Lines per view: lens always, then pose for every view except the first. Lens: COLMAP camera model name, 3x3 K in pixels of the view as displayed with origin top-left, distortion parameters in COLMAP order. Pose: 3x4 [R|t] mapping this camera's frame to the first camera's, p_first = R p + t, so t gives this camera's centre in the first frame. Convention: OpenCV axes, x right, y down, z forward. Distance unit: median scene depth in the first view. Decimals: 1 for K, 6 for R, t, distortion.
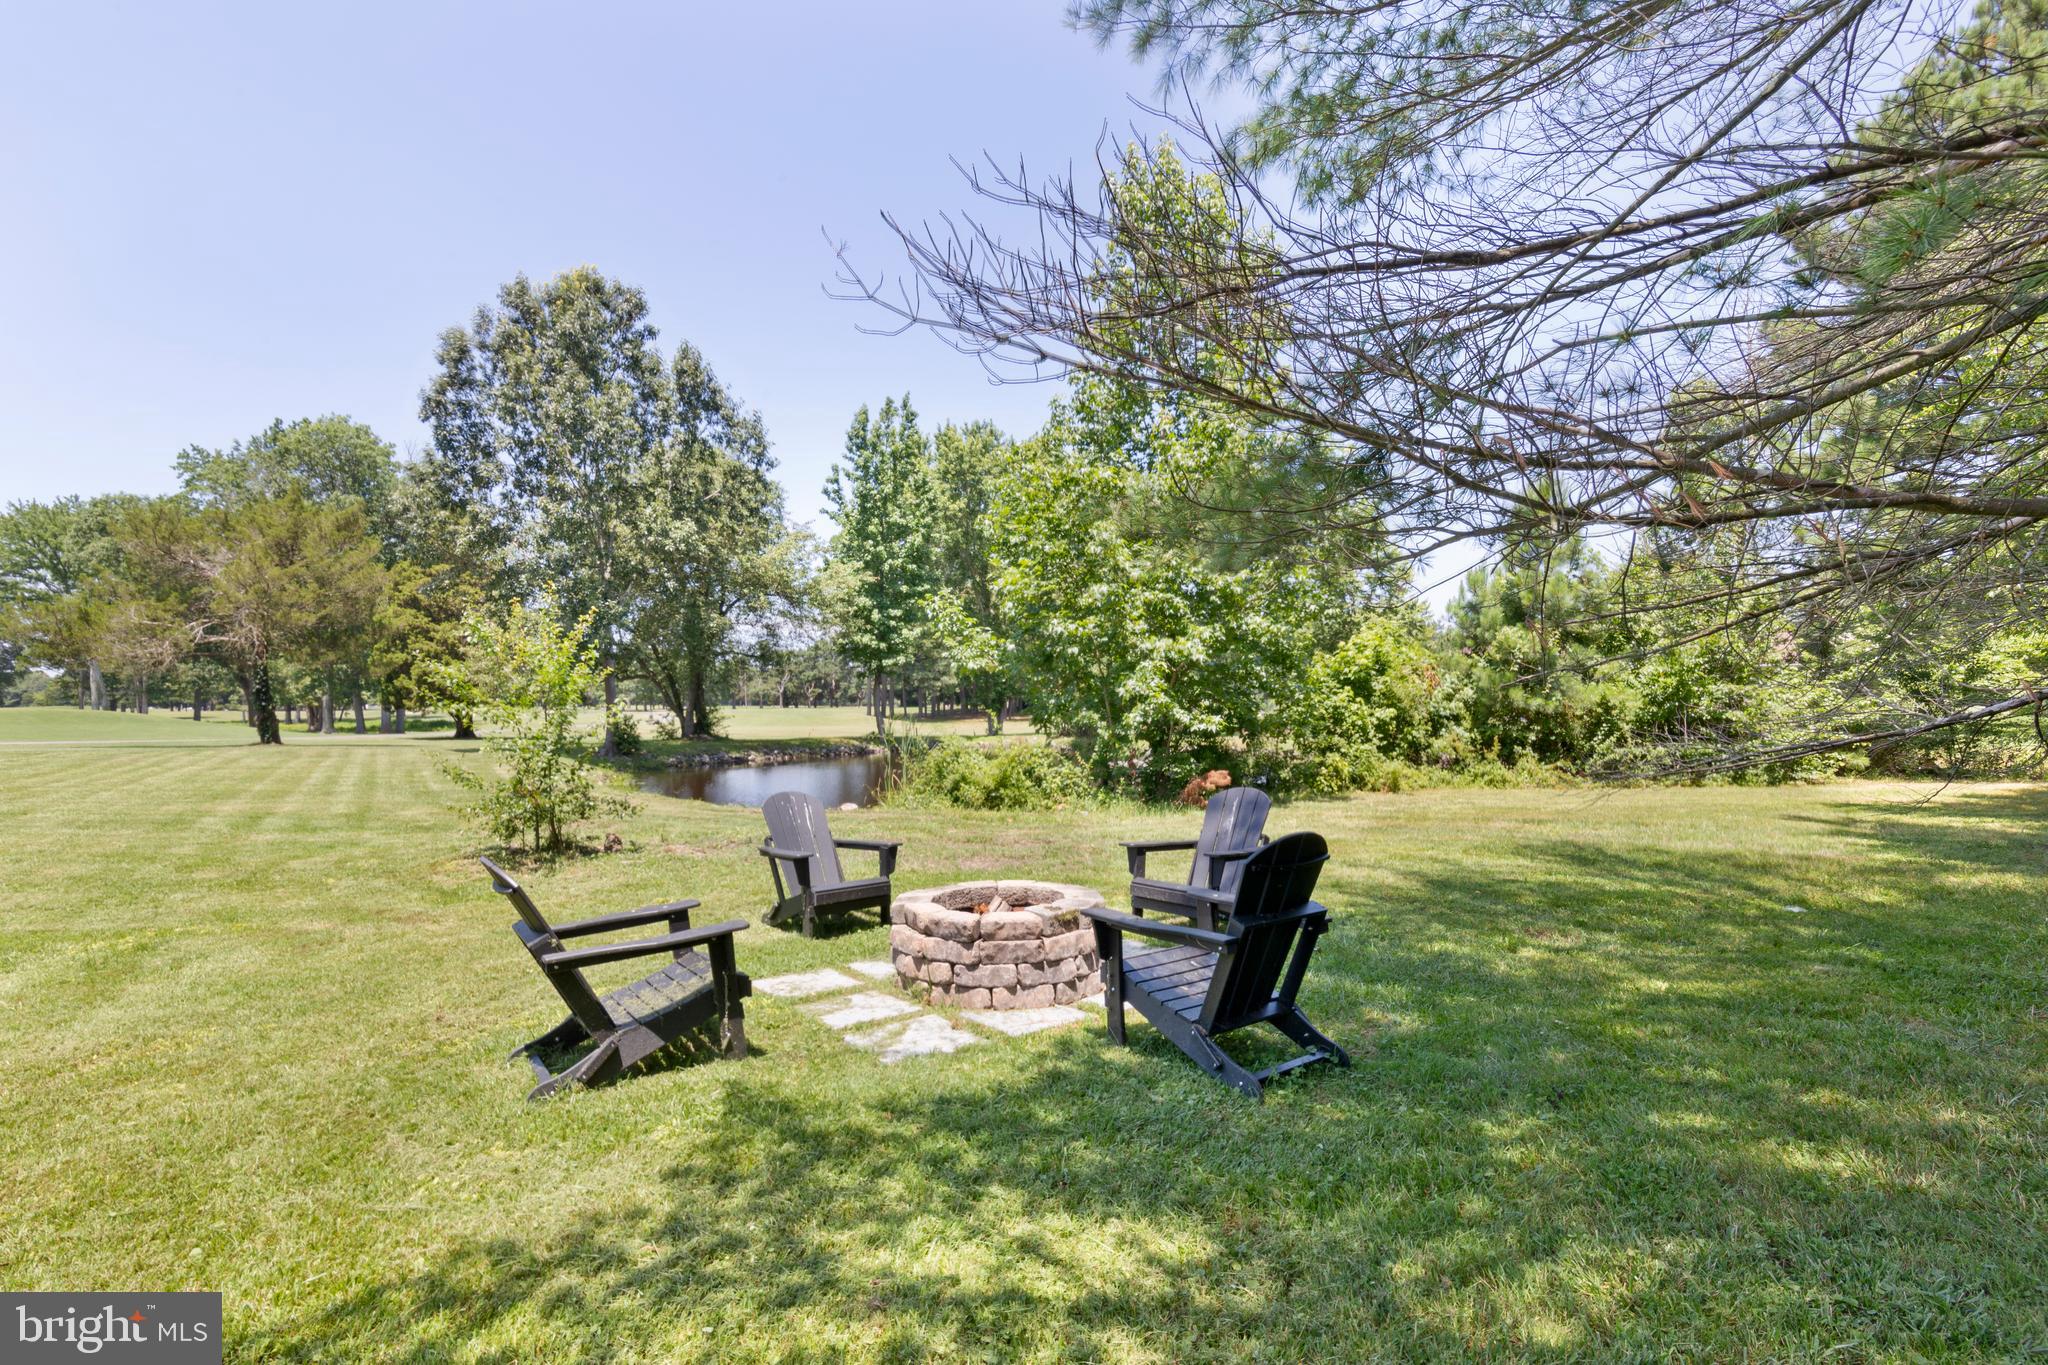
lens RADIAL K [[934.8, 0, 1018.8], [0, 934.8, 738.4], [0, 0, 1]] dist [0.001554, 0.000266]
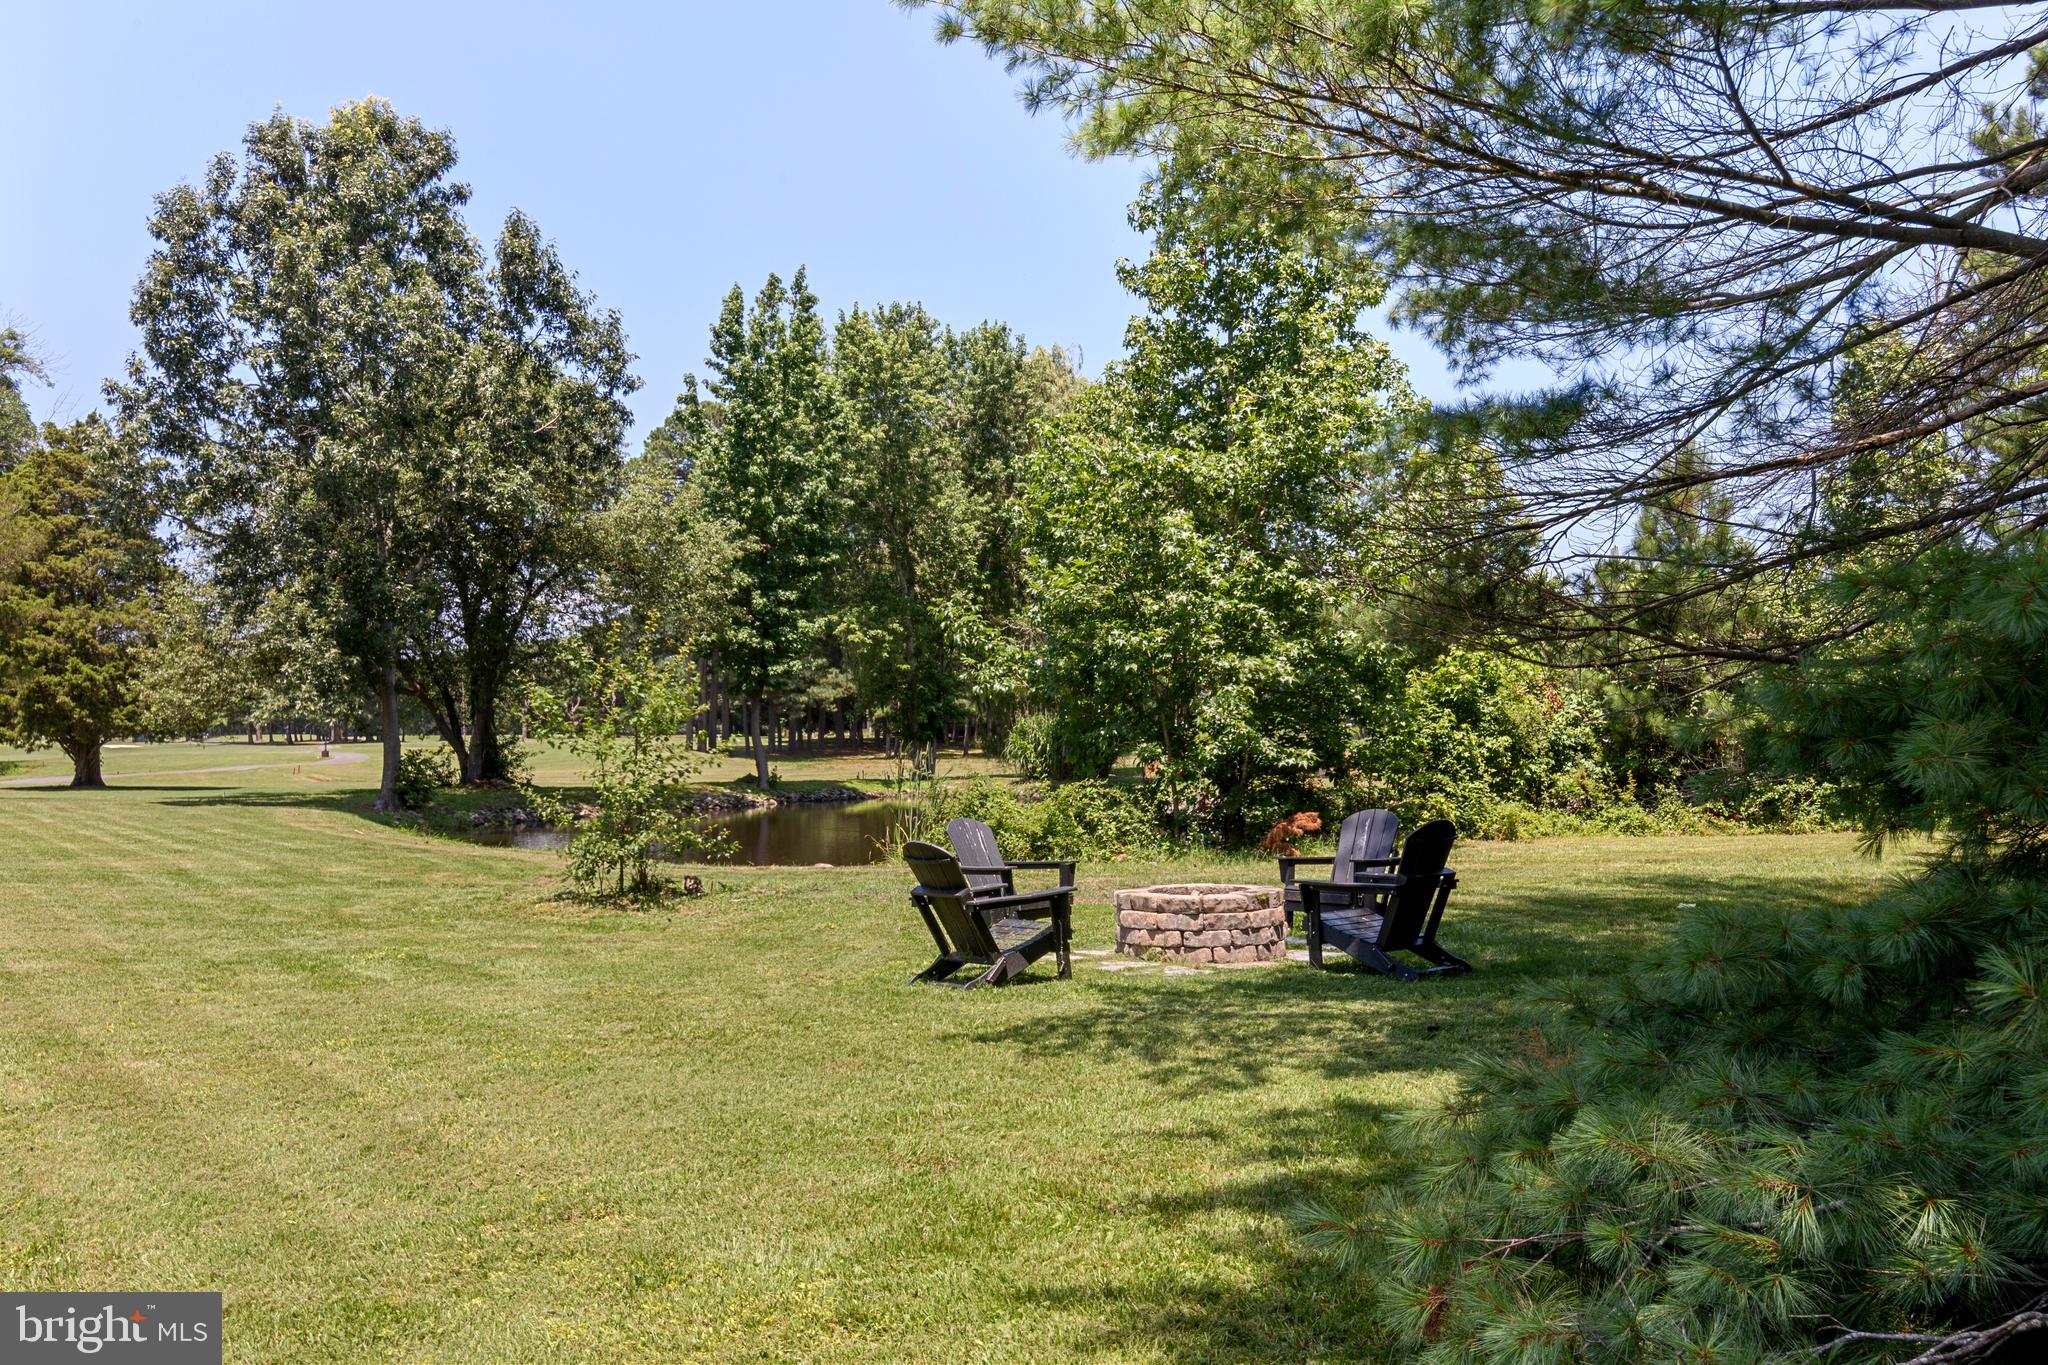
lens RADIAL K [[1650.1, 0, 1025.2], [0, 1650.1, 738.7], [0, 0, 1]] dist [-0.049084, 0.199446]
pose [[0.995868, -0.003303, 0.090752, -0.128107], [0.006109, 0.999511, -0.030660, 0.009294], [-0.090606, 0.031088, 0.995401, -0.336836]]
